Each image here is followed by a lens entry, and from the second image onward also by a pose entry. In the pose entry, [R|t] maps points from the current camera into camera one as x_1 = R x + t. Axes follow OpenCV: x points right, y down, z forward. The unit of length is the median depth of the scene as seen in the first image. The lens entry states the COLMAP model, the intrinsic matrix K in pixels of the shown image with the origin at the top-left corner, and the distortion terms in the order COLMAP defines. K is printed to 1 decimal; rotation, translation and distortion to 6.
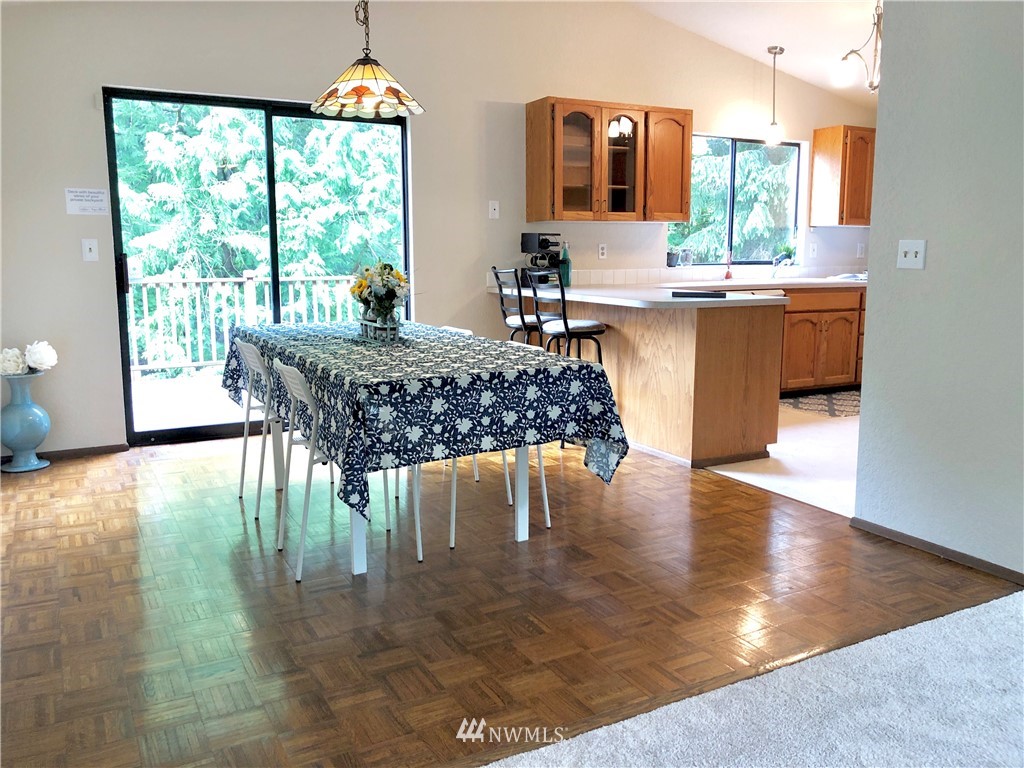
lens RADIAL K [[848.5, 0, 497.4], [0, 848.5, 374.2], [0, 0, 1]] dist [0.068263, -0.115565]
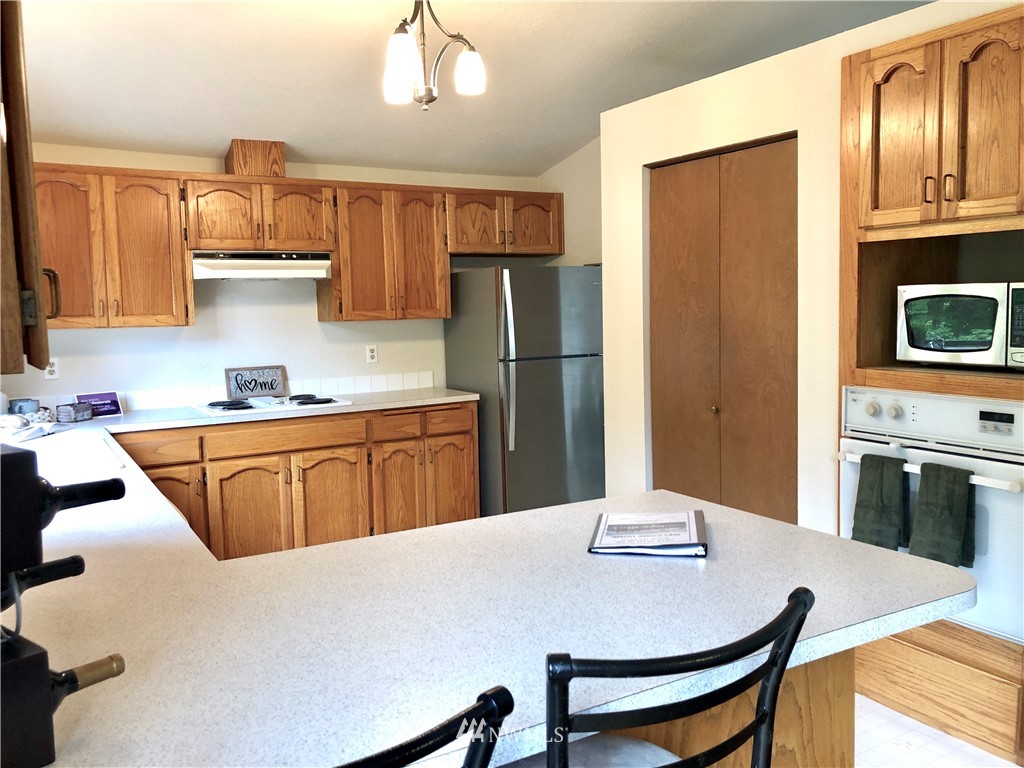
lens RADIAL K [[848.5, 0, 497.4], [0, 848.5, 374.2], [0, 0, 1]] dist [0.068263, -0.115565]
pose [[-0.049765, -0.082418, 0.995355, -0.122197], [0.169239, 0.981482, 0.089731, -0.179761], [-0.984318, 0.172918, -0.034895, 0.908525]]
